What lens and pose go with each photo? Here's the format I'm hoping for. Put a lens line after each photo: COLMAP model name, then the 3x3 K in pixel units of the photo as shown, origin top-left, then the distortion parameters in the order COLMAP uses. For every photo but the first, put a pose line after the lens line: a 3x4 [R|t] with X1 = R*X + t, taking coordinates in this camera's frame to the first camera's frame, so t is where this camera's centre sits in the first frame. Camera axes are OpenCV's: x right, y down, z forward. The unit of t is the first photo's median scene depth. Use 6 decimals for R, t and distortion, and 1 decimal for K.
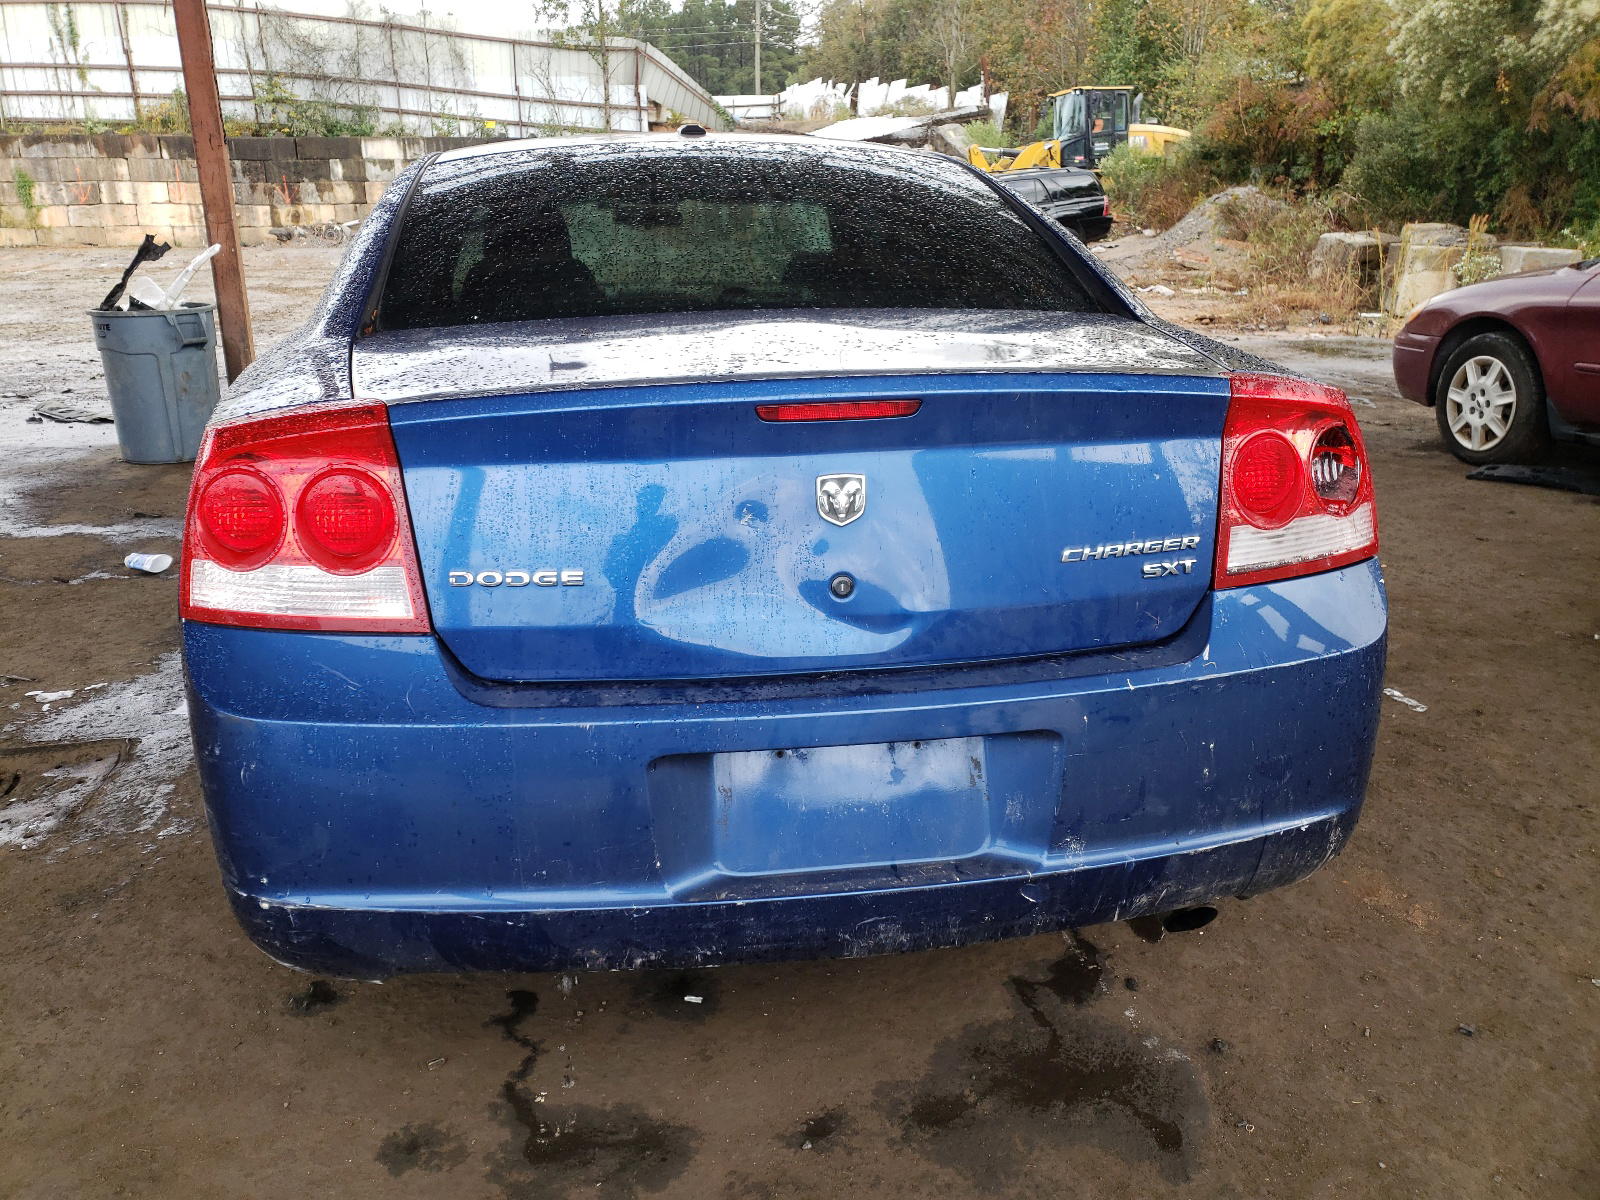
lens RADIAL K [[1354.9, 0, 772.4], [0, 1354.9, 578.5], [0, 0, 1]] dist [0.030546, -0.029861]
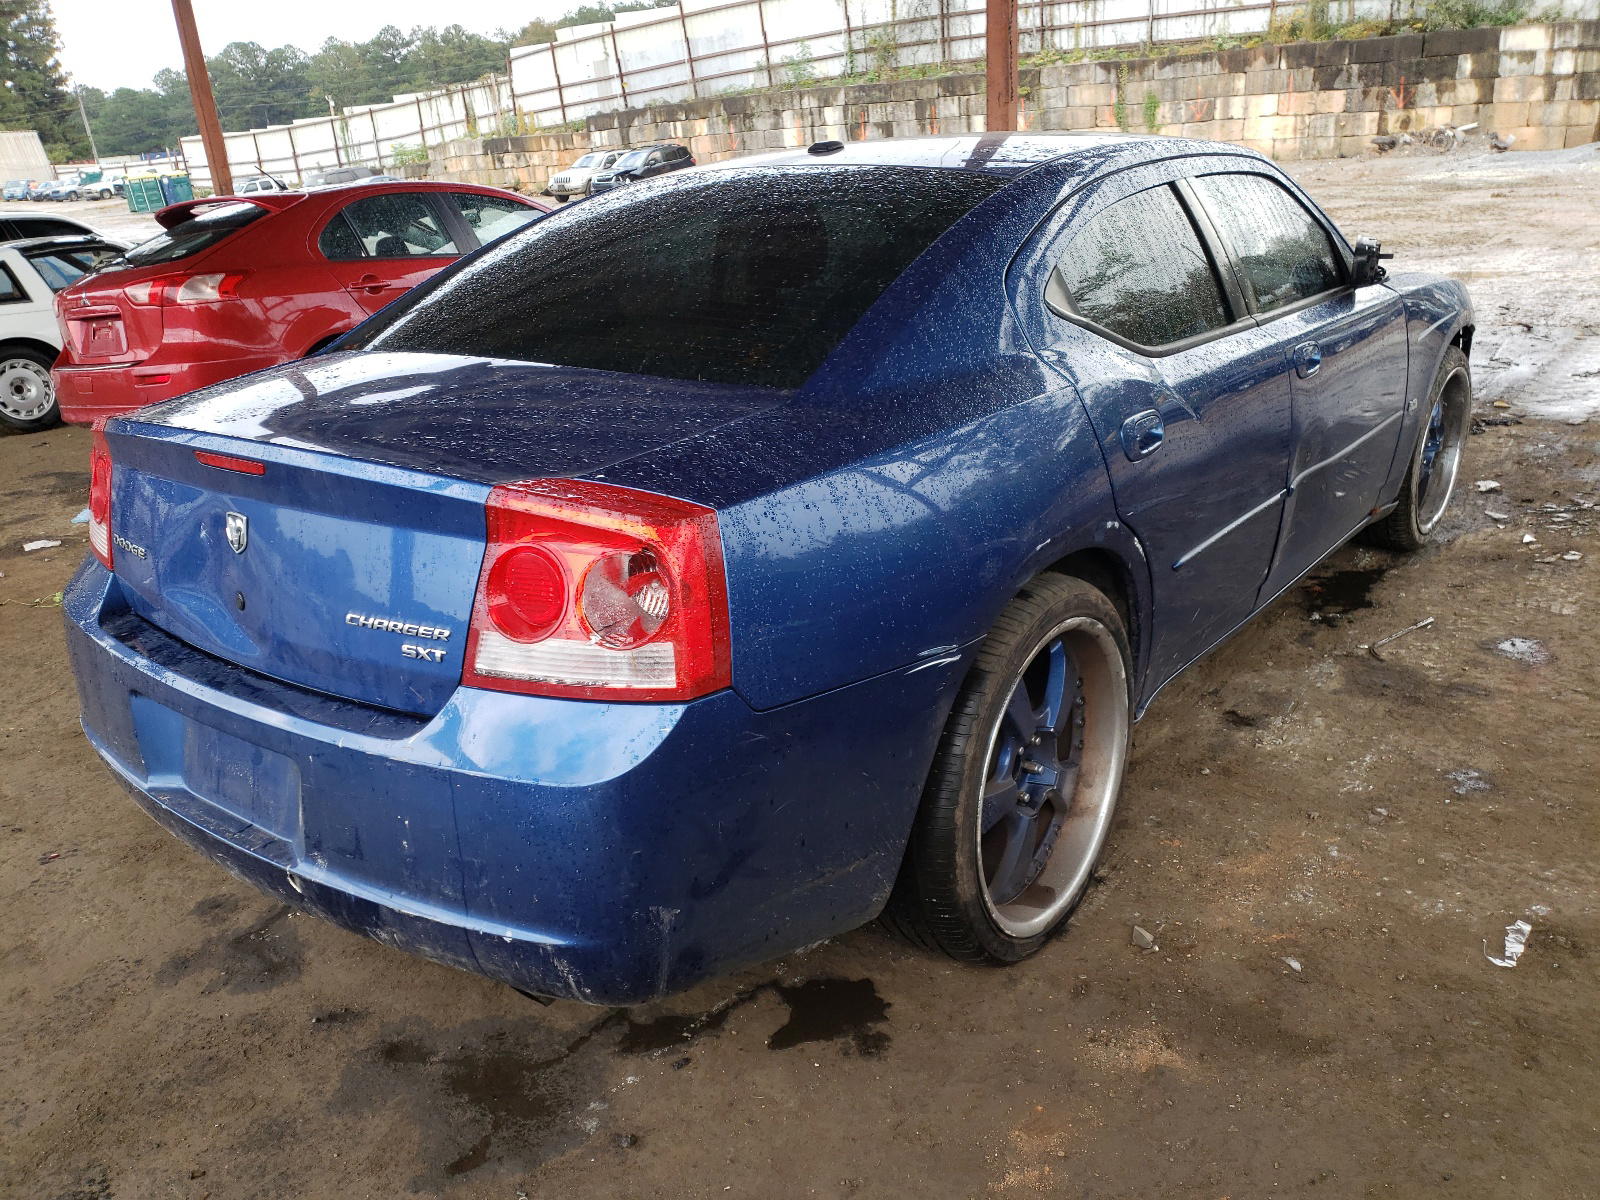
lens RADIAL K [[1354.9, 0, 749.9], [0, 1354.9, 614.3], [0, 0, 1]] dist [0.030546, -0.029861]
pose [[0.637461, 0.224989, -0.736901, 0.133996], [-0.150710, 0.974351, 0.167114, -0.027590], [0.755599, 0.004530, 0.655018, 0.053561]]
